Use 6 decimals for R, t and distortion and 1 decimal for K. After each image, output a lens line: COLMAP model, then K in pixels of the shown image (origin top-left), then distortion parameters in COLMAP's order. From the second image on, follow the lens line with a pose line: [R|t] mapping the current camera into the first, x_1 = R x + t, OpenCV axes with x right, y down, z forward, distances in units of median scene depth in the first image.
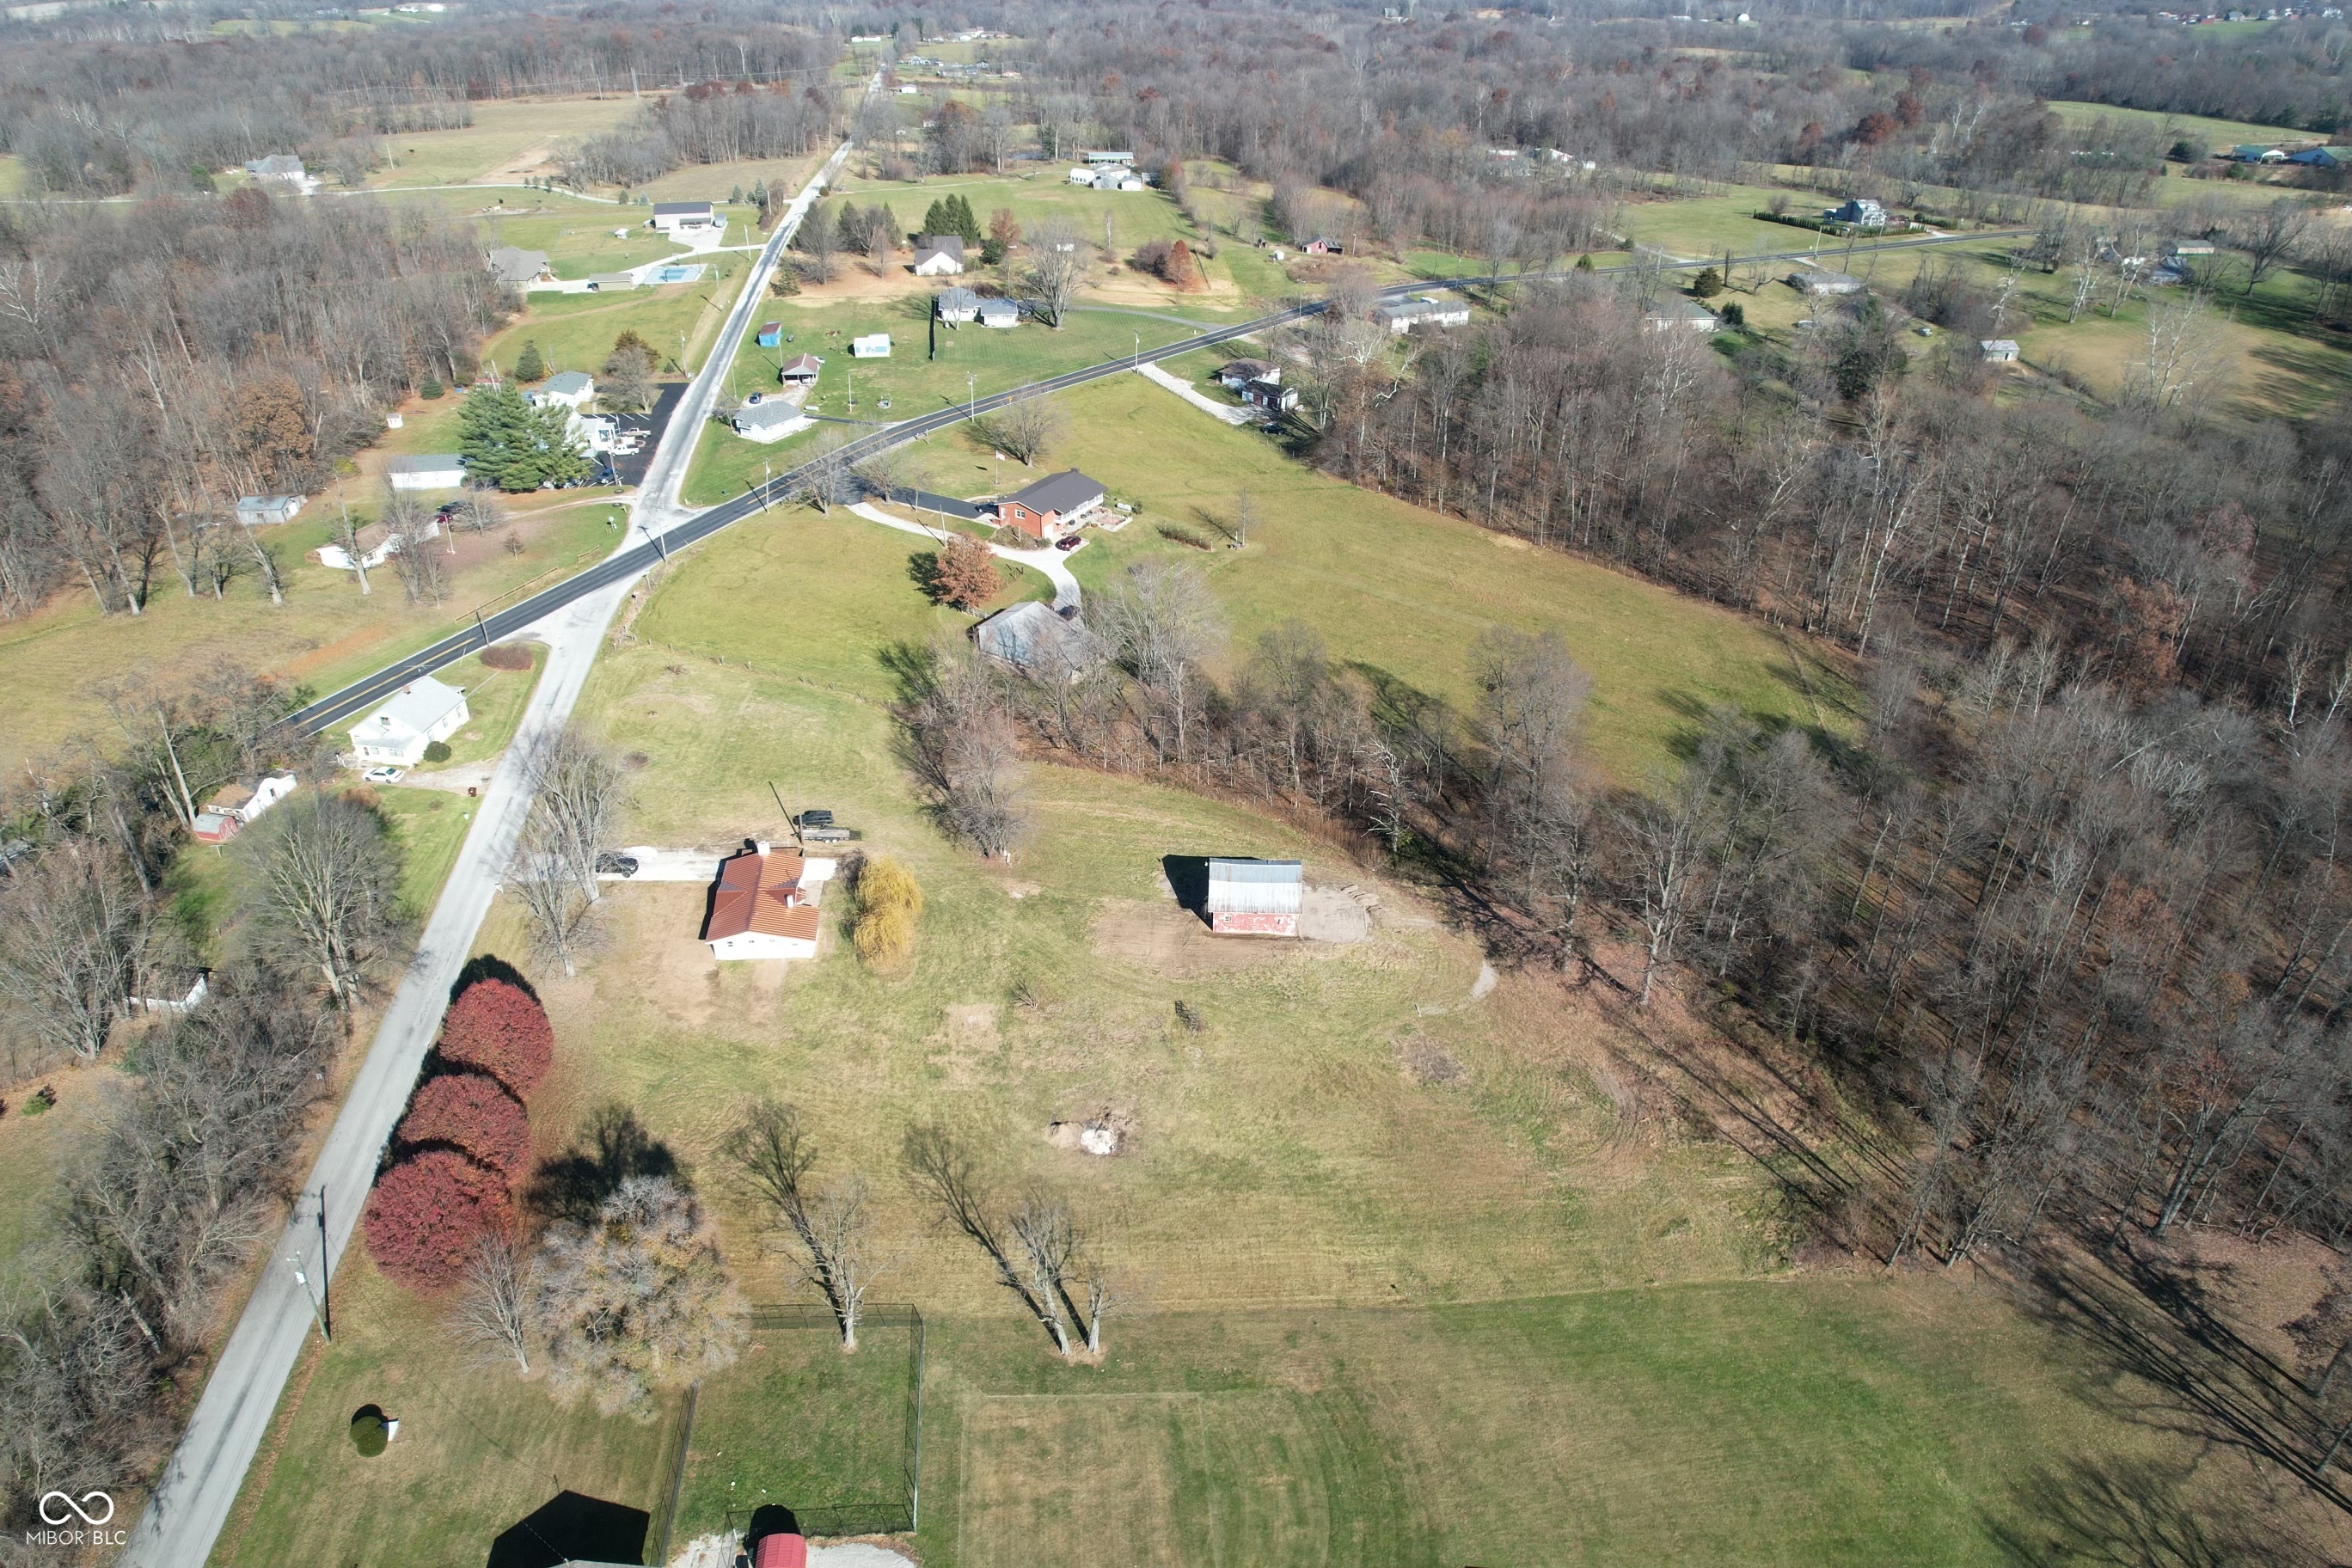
lens RADIAL K [[1509.1, 0, 1176.0], [0, 1509.1, 784.0], [0, 0, 1]] dist [-0.079798, 0.067753]
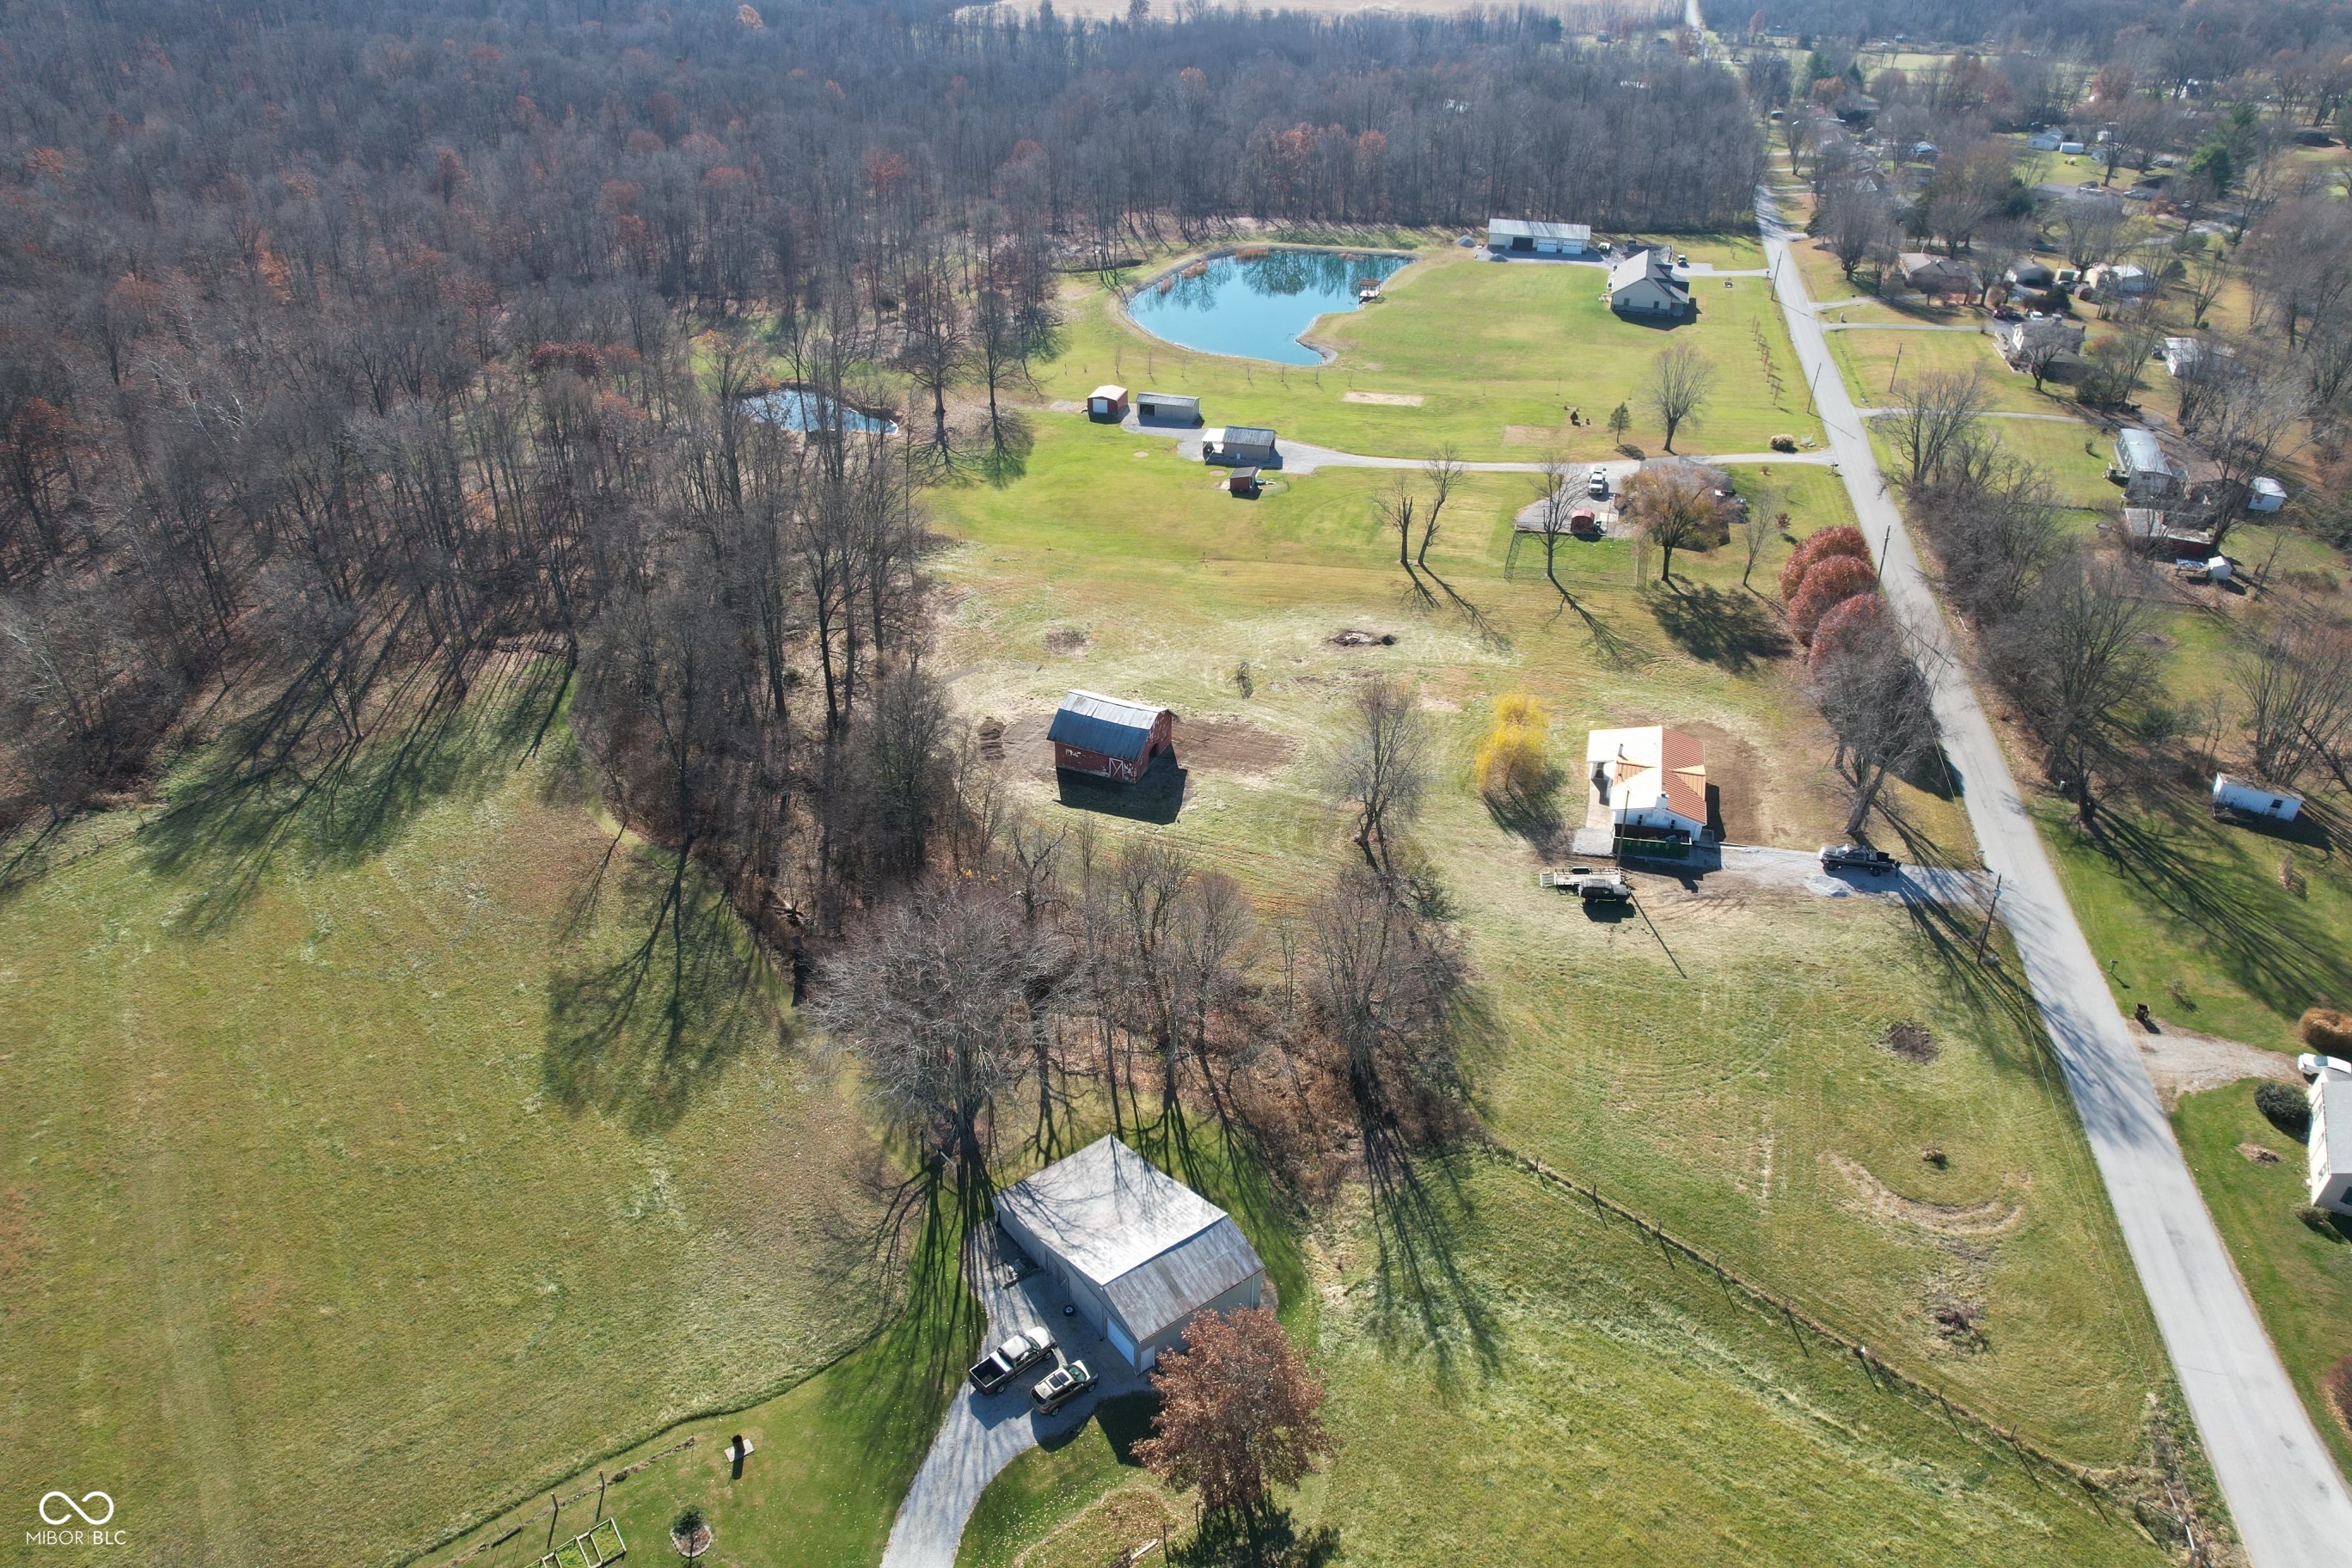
lens RADIAL K [[1509.1, 0, 1176.0], [0, 1509.1, 784.0], [0, 0, 1]] dist [-0.079798, 0.067753]
pose [[-0.931426, -0.213010, 0.295080, -0.234002], [0.163568, 0.479283, 0.862284, -0.627823], [-0.325102, 0.851419, -0.411575, 1.245507]]
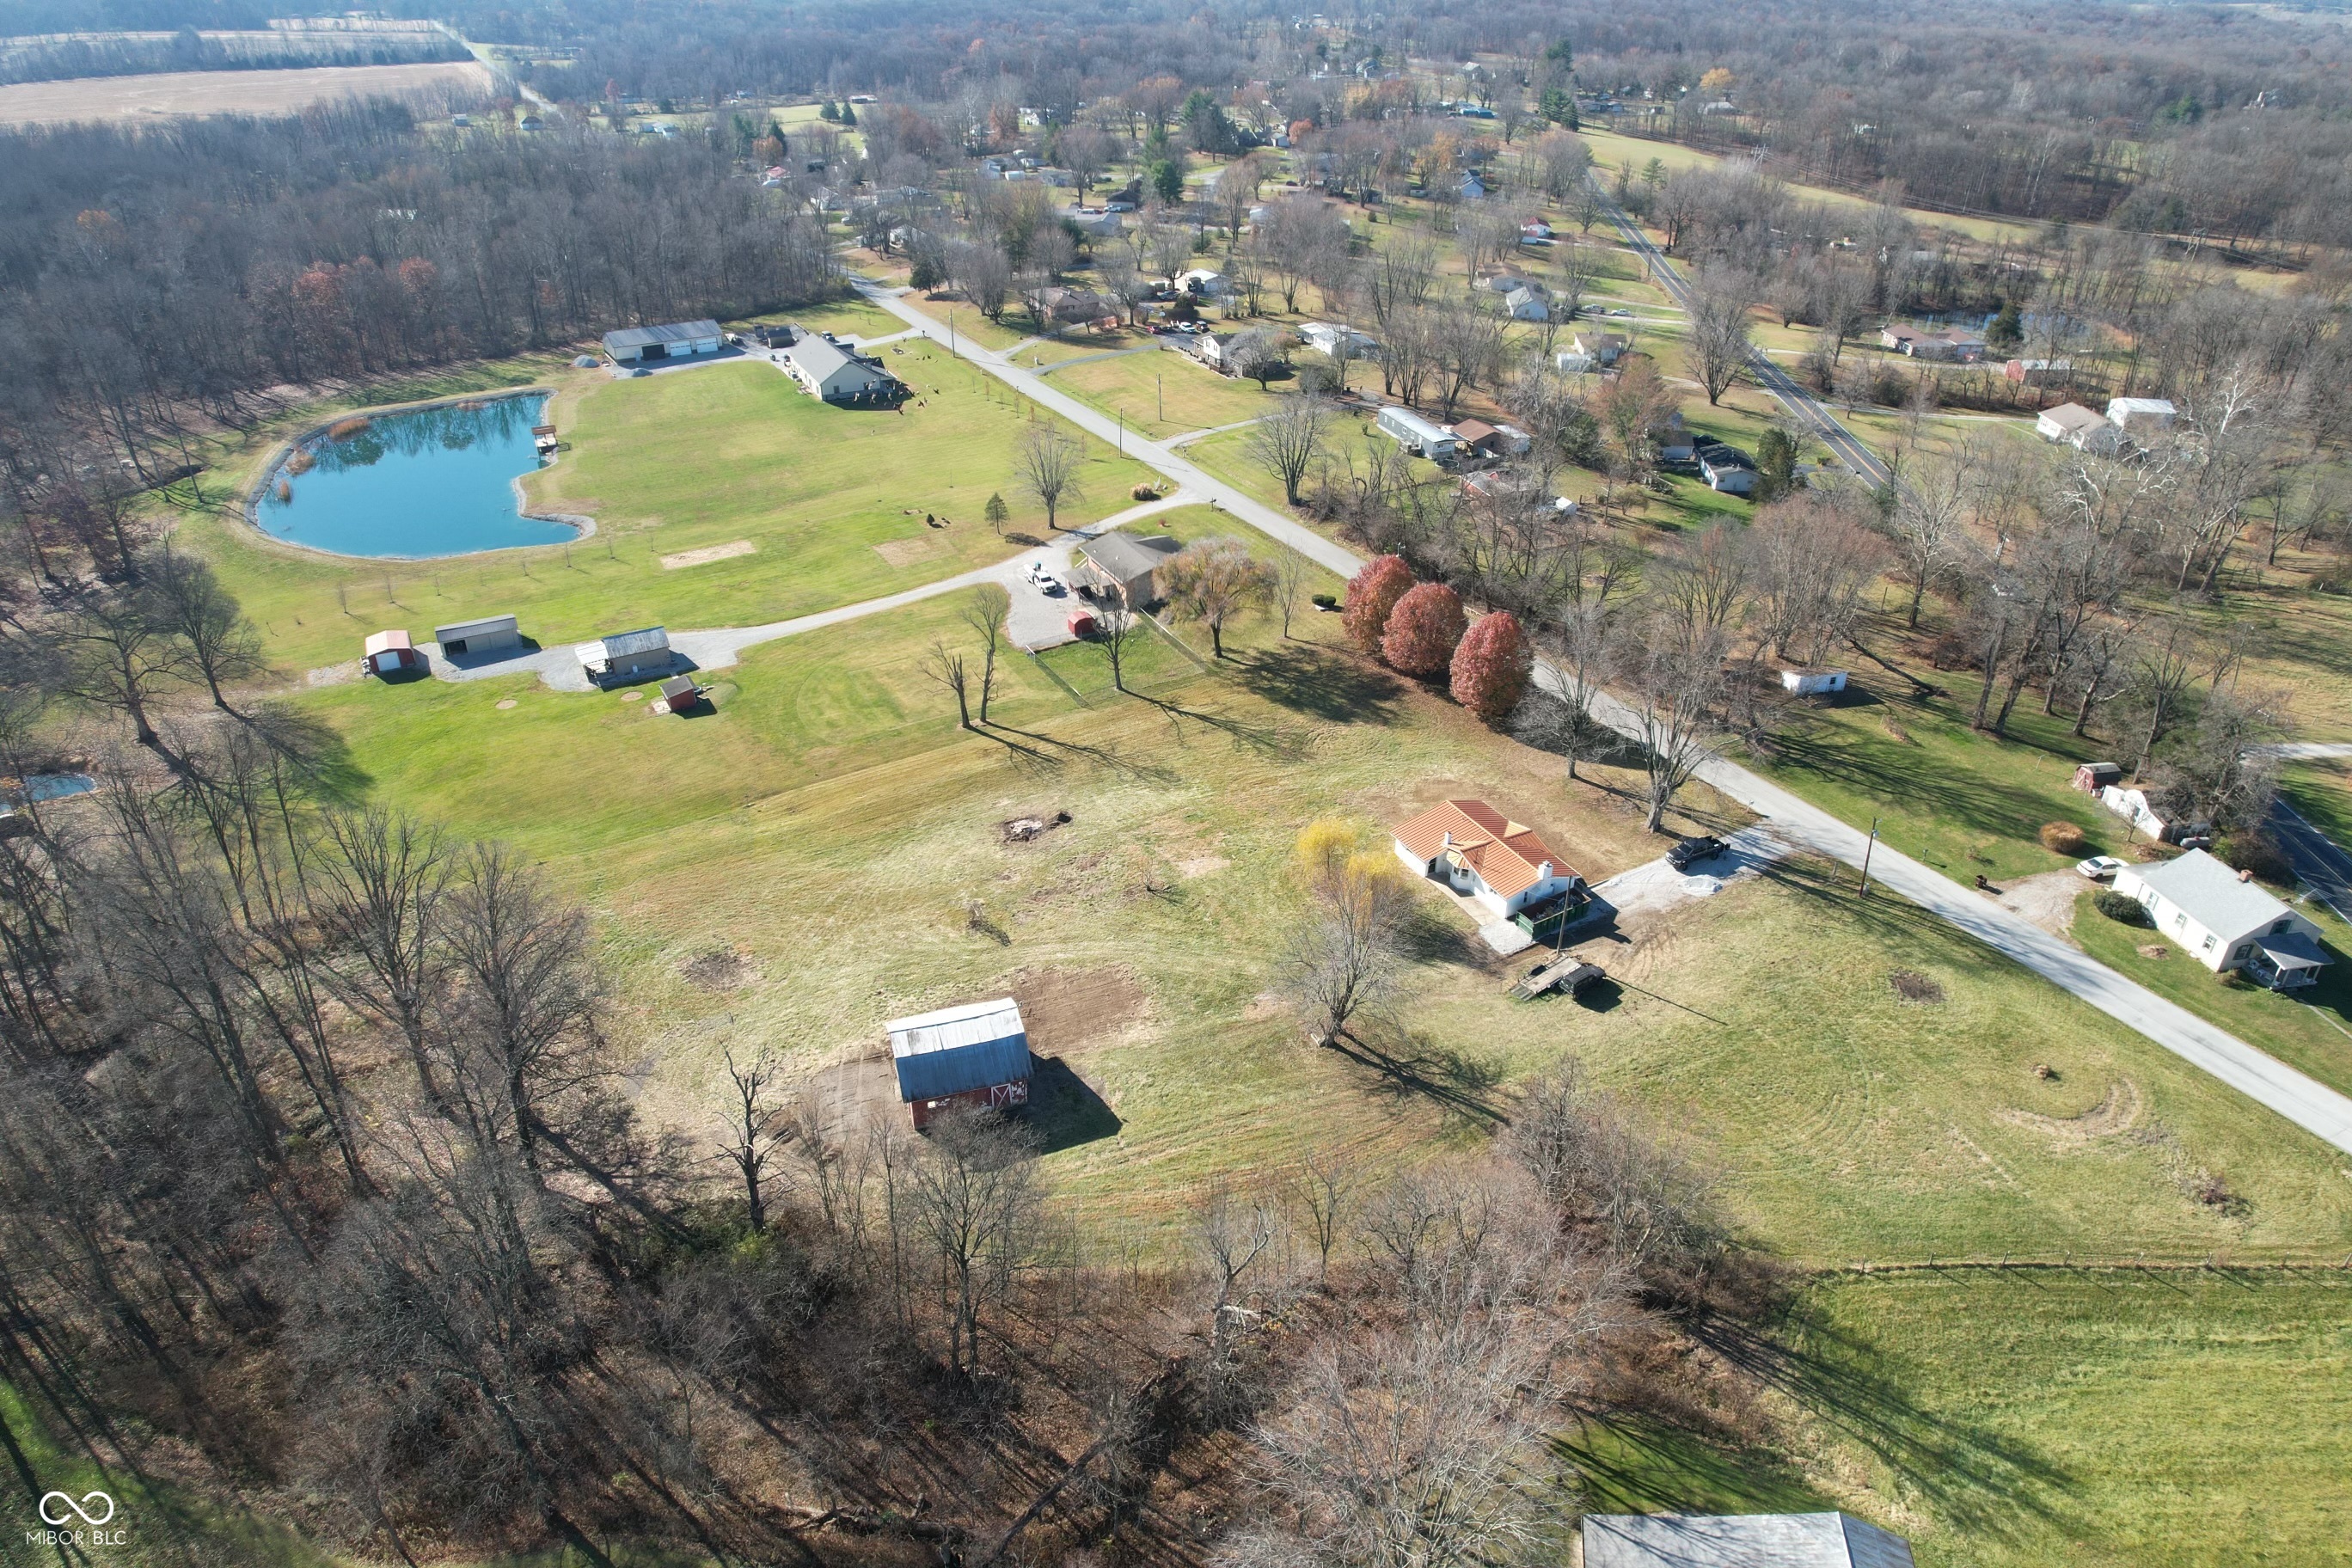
lens RADIAL K [[1516.3, 0, 1176.0], [0, 1516.3, 784.0], [0, 0, 1]] dist [-0.072070, 0.057189]
pose [[-0.931292, 0.165662, -0.324424, 0.148817], [-0.197780, 0.517953, 0.832231, -0.547156], [0.305905, 0.839215, -0.449600, 1.113405]]
